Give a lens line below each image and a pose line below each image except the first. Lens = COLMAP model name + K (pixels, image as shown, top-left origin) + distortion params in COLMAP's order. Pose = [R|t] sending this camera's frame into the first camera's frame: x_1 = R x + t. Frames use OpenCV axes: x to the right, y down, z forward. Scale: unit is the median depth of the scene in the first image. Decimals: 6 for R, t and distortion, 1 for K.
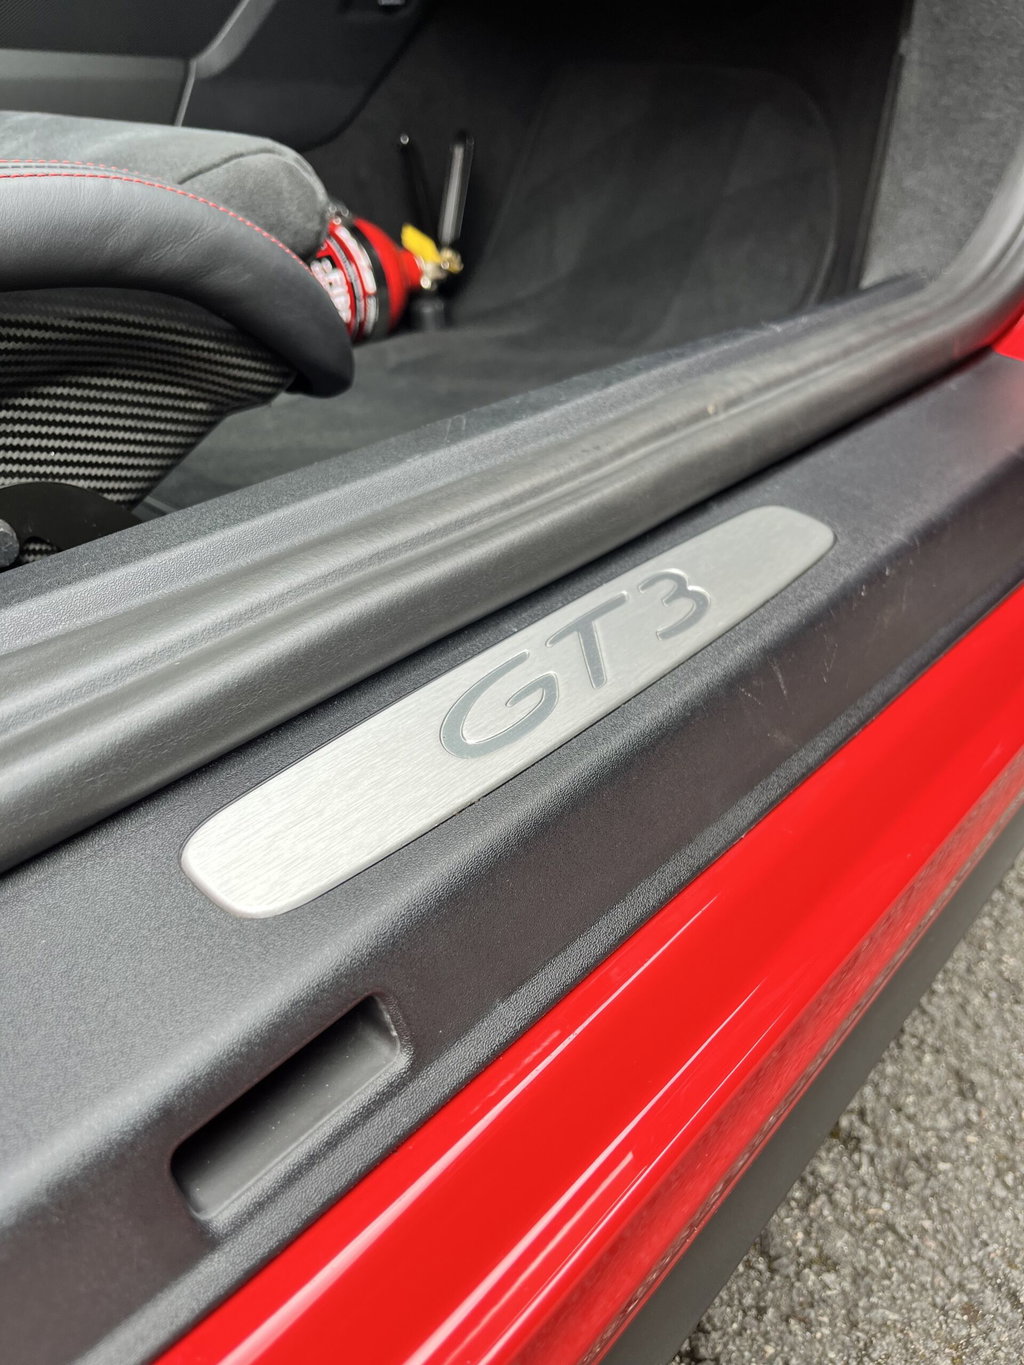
lens RADIAL K [[1029.8, 0, 512.0], [0, 1029.8, 682.5], [0, 0, 1]] dist [0.040391, 0.004572]
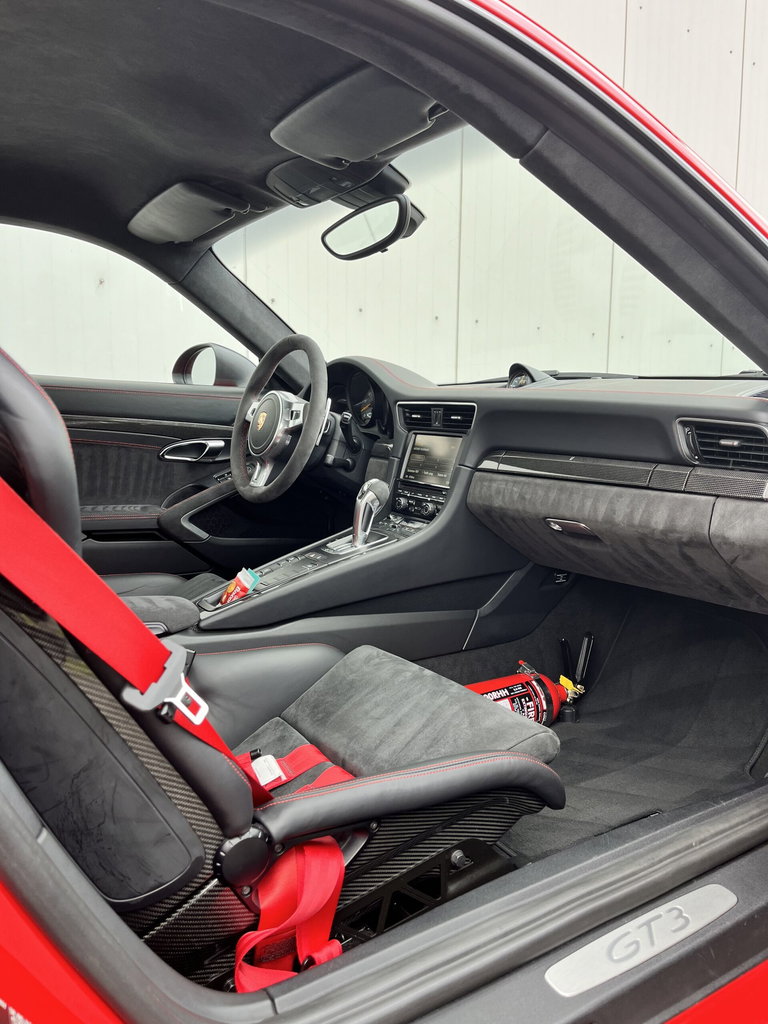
lens RADIAL K [[780.4, 0, 384.0], [0, 780.4, 512.0], [0, 0, 1]] dist [0.096686, -0.138242]
pose [[0.966285, 0.050245, -0.252524, -0.140835], [-0.149473, 0.908050, -0.391284, -0.108282], [0.209645, 0.415837, 0.884946, -1.613161]]
